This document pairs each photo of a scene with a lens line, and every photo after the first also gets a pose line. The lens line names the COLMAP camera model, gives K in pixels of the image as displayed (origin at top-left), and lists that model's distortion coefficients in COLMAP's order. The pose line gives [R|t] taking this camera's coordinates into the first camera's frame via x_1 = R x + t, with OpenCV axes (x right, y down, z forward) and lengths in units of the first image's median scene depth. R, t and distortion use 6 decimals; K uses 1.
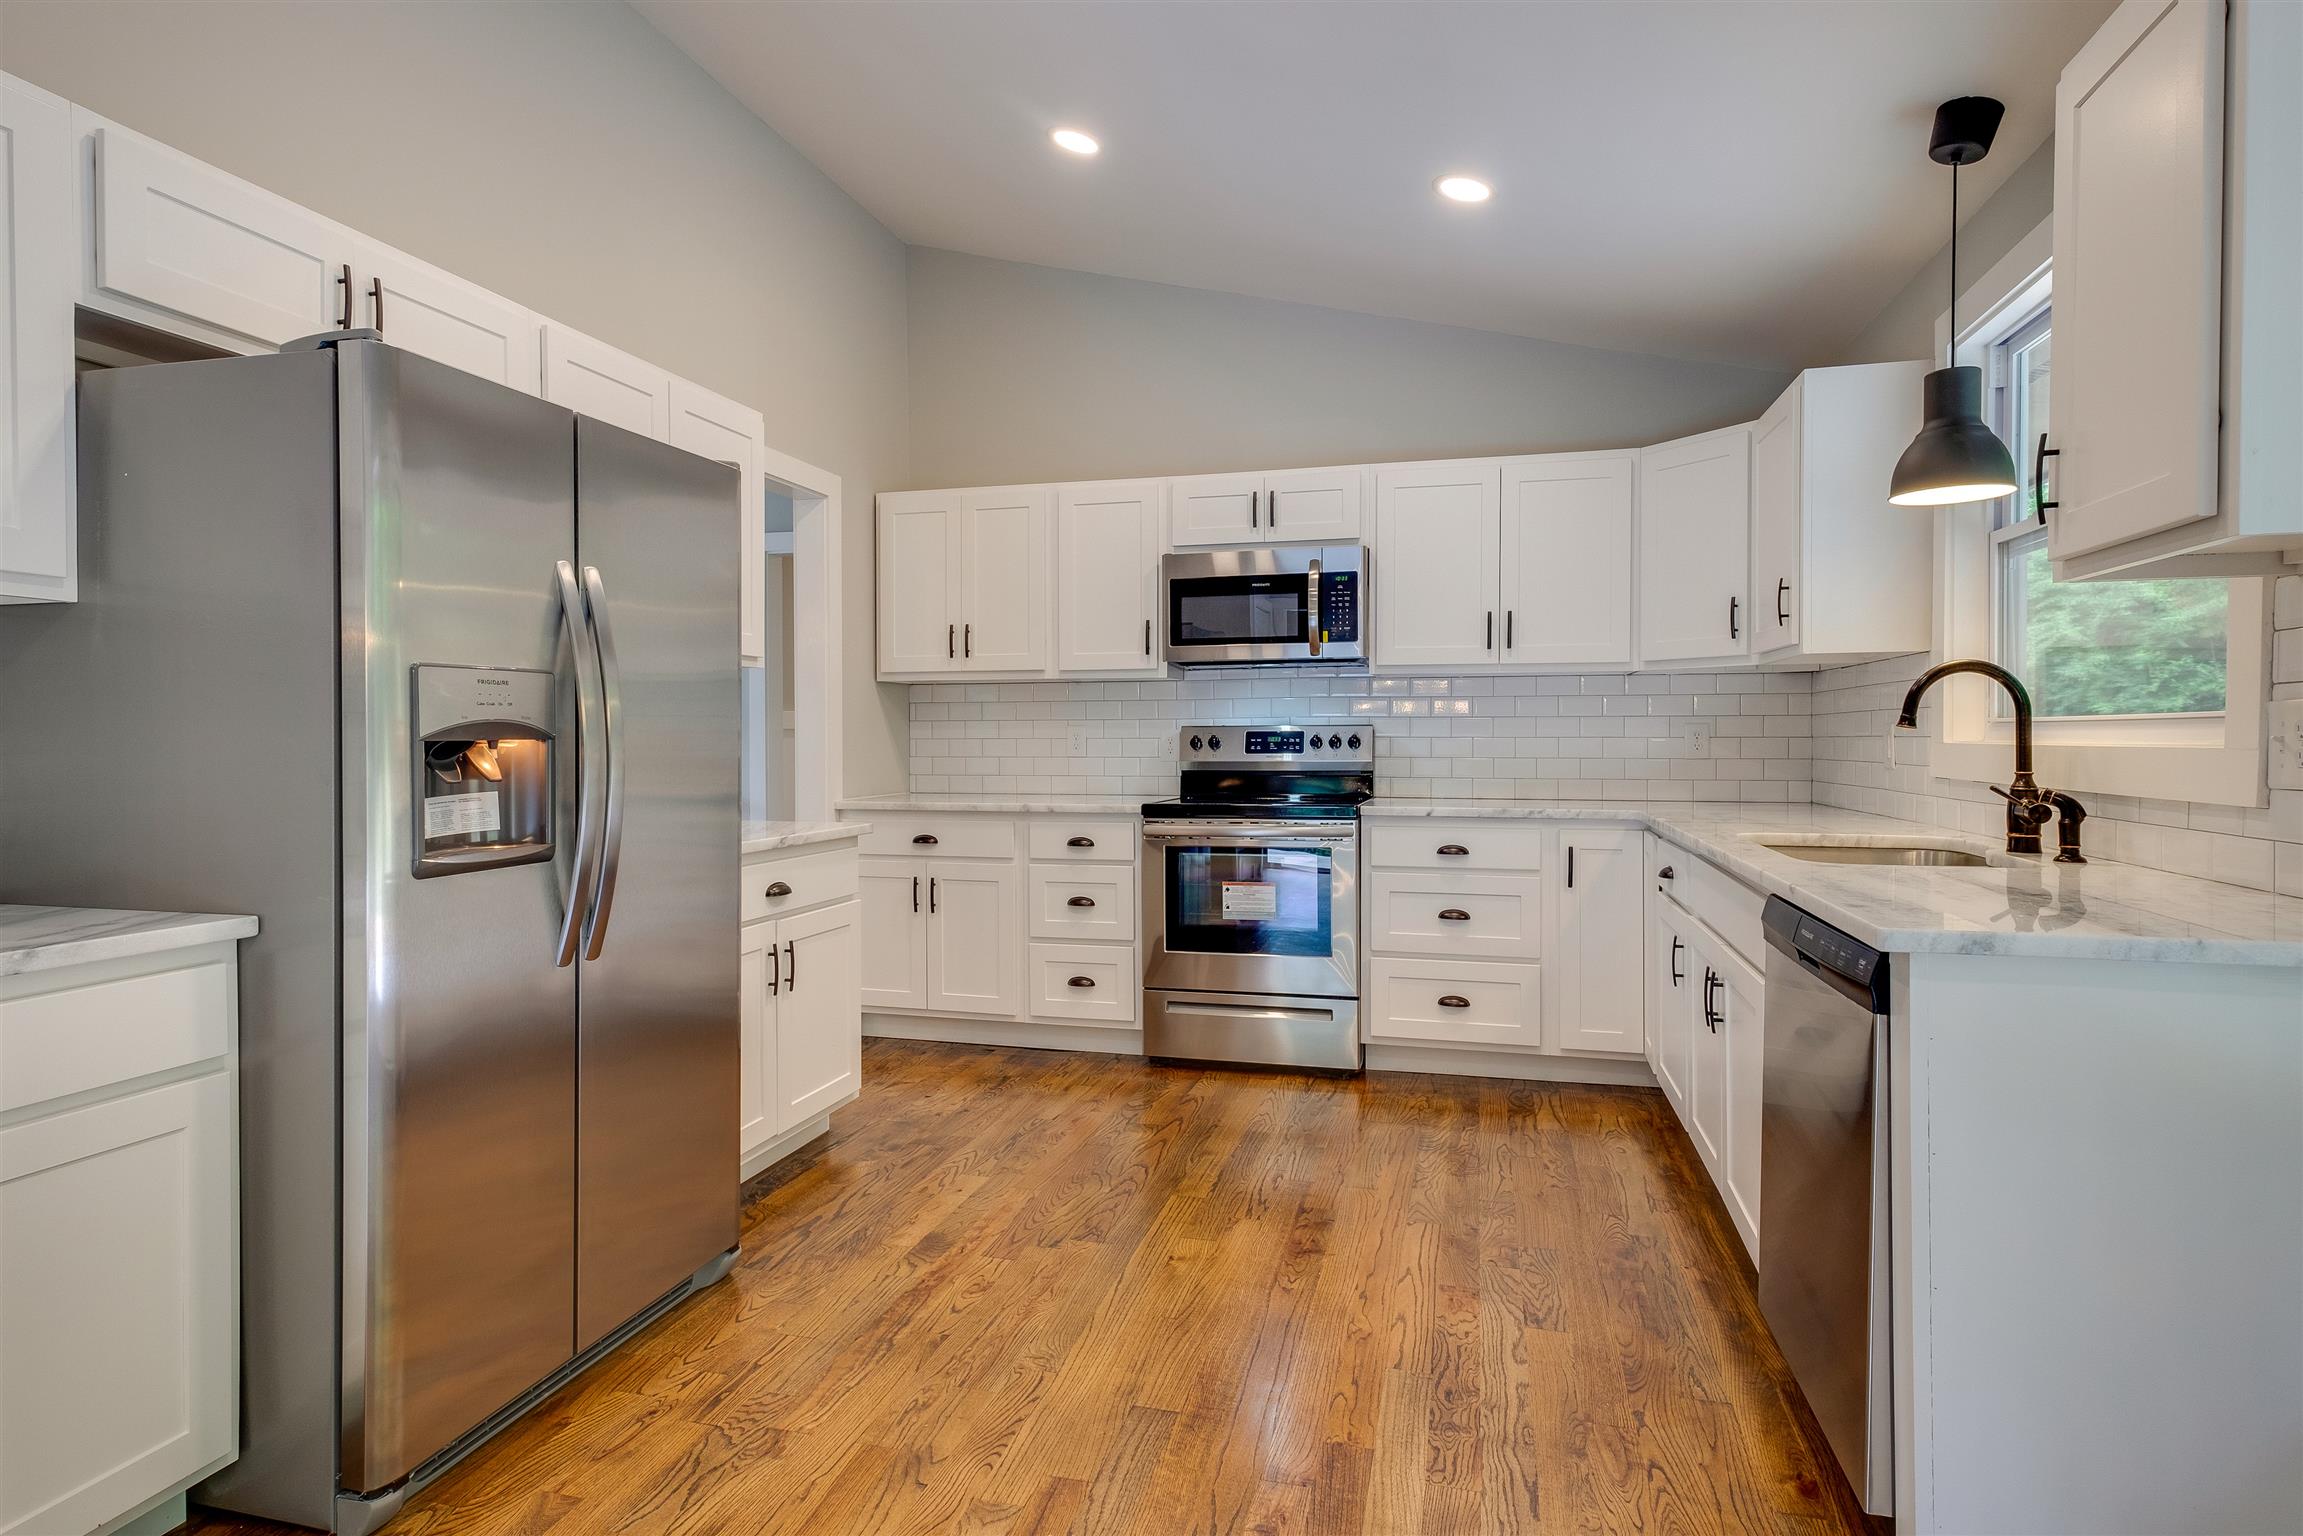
lens RADIAL K [[1323.7, 0, 1151.5], [0, 1323.7, 768.0], [0, 0, 1]] dist [-0.052123, 0.000570]
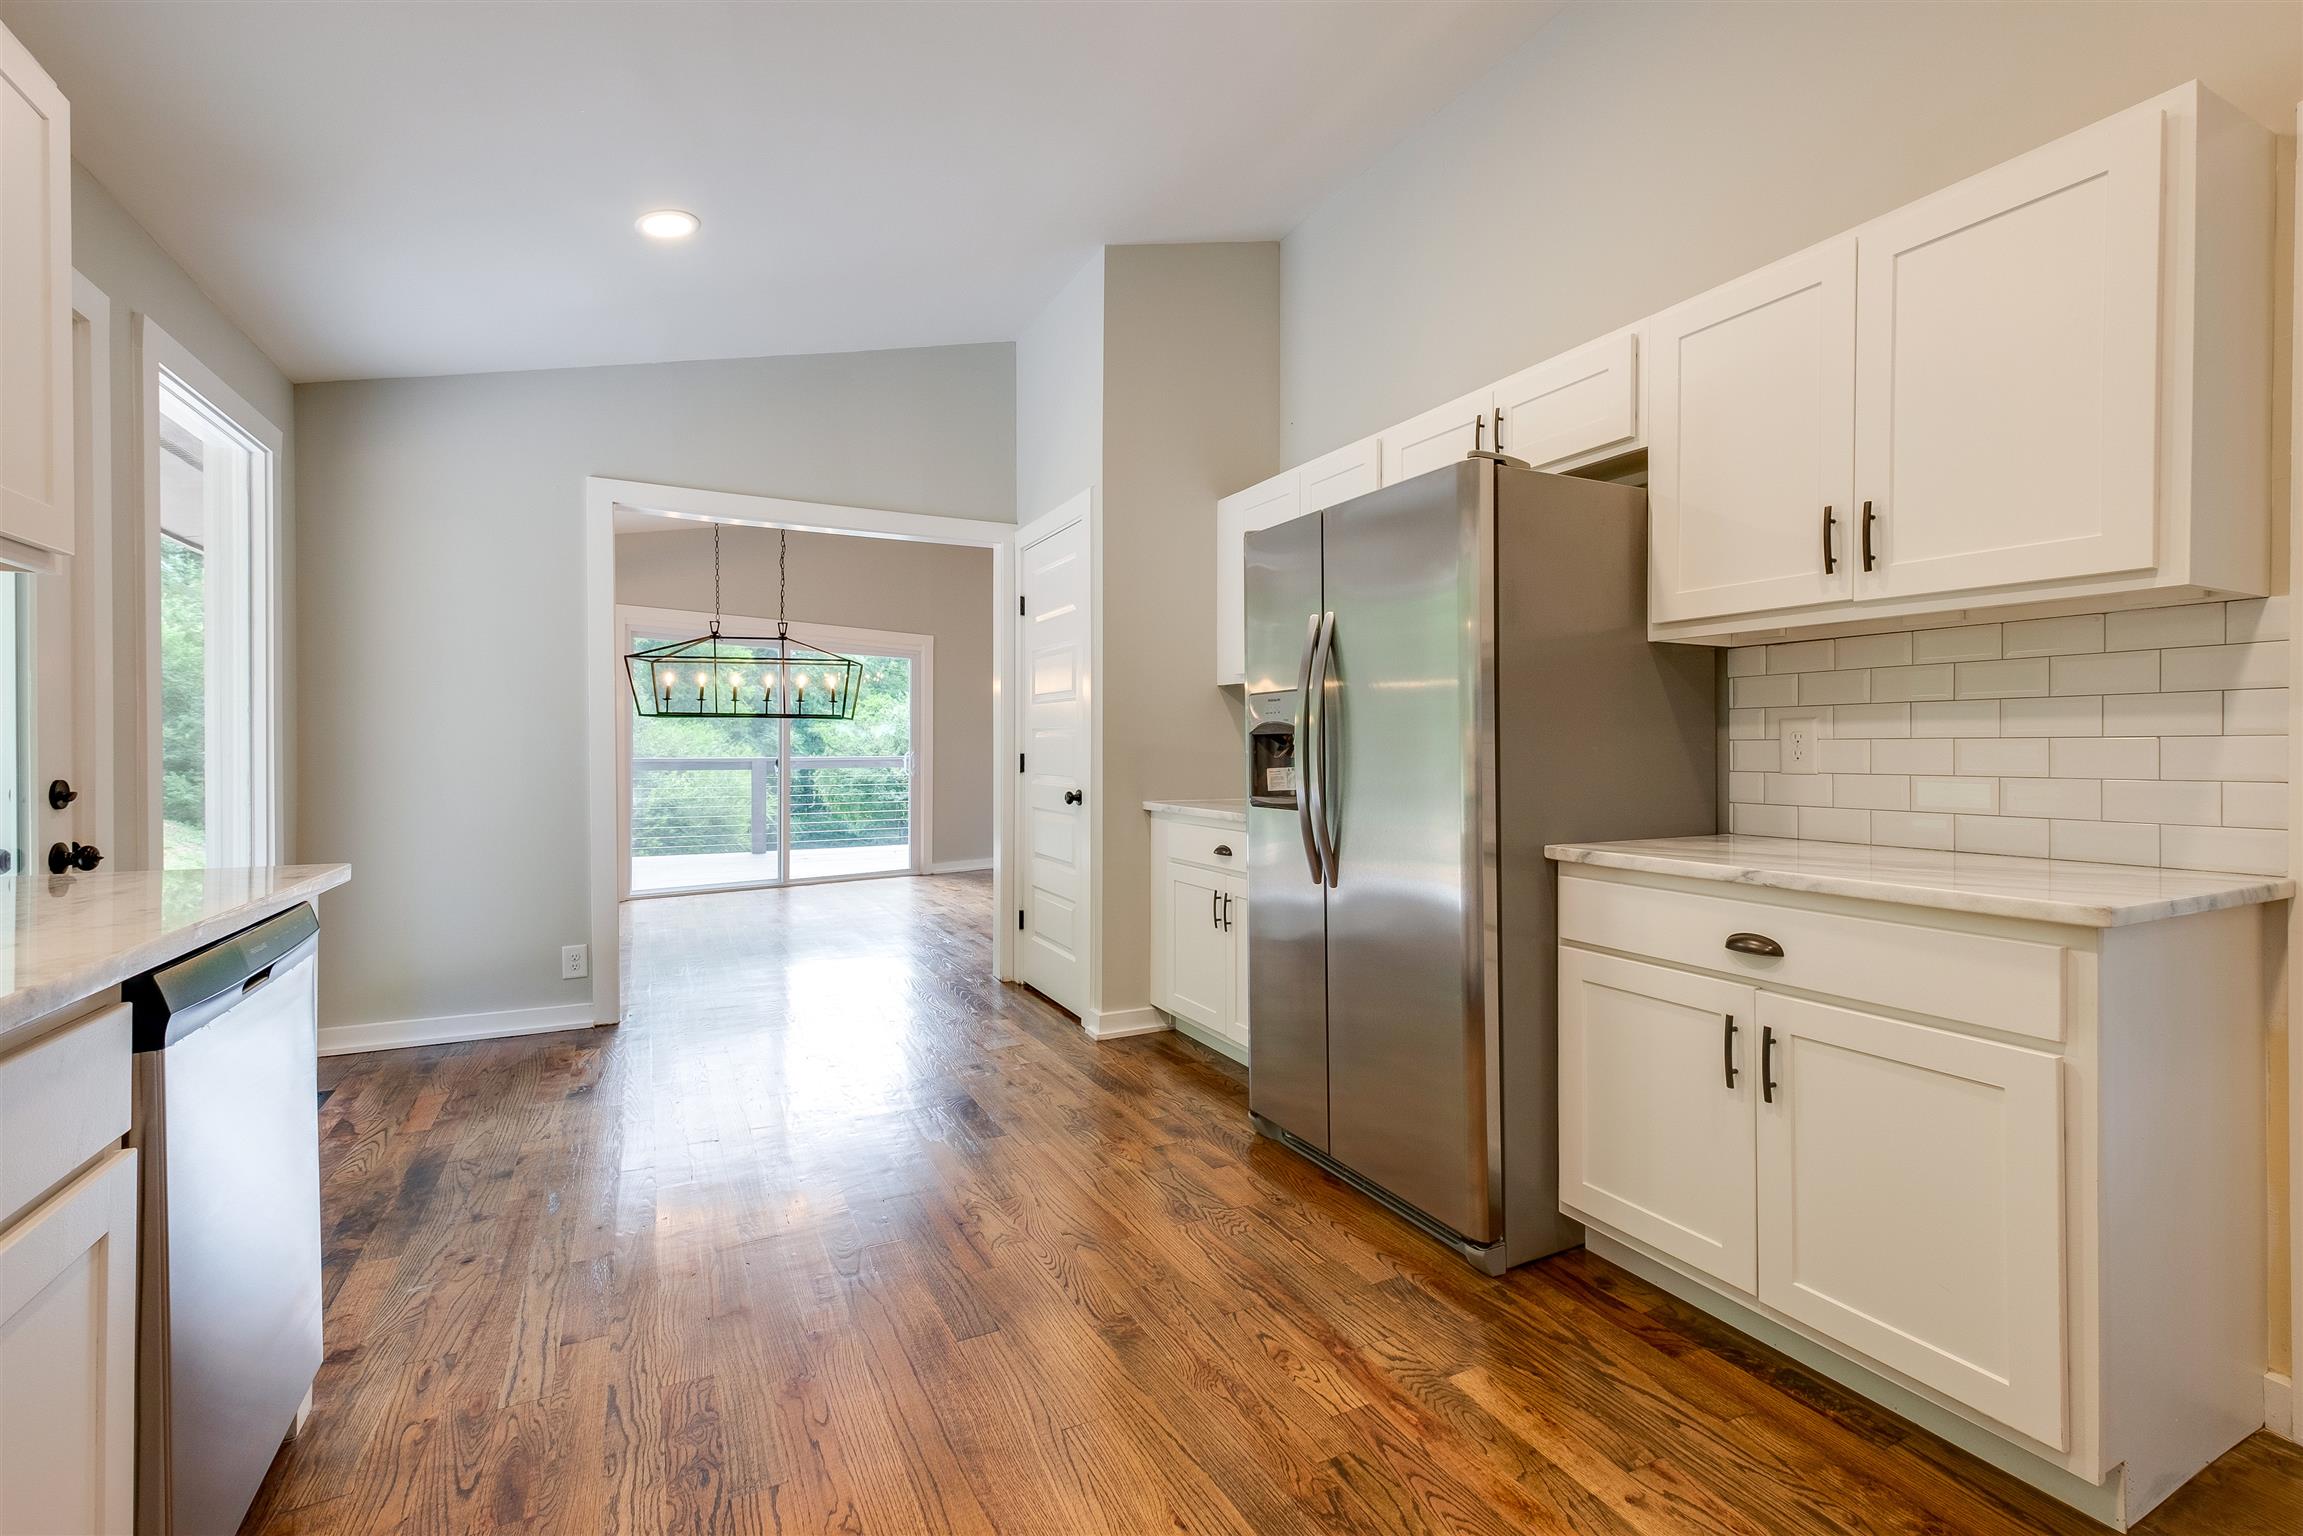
lens RADIAL K [[997.6, 0, 1149.4], [0, 997.6, 745.7], [0, 0, 1]] dist [0.012295, 0.000199]
pose [[-0.753421, 0.018262, -0.657285, 0.429024], [-0.008304, 0.999270, 0.037281, -0.047233], [0.657486, 0.033547, -0.752719, 1.648548]]
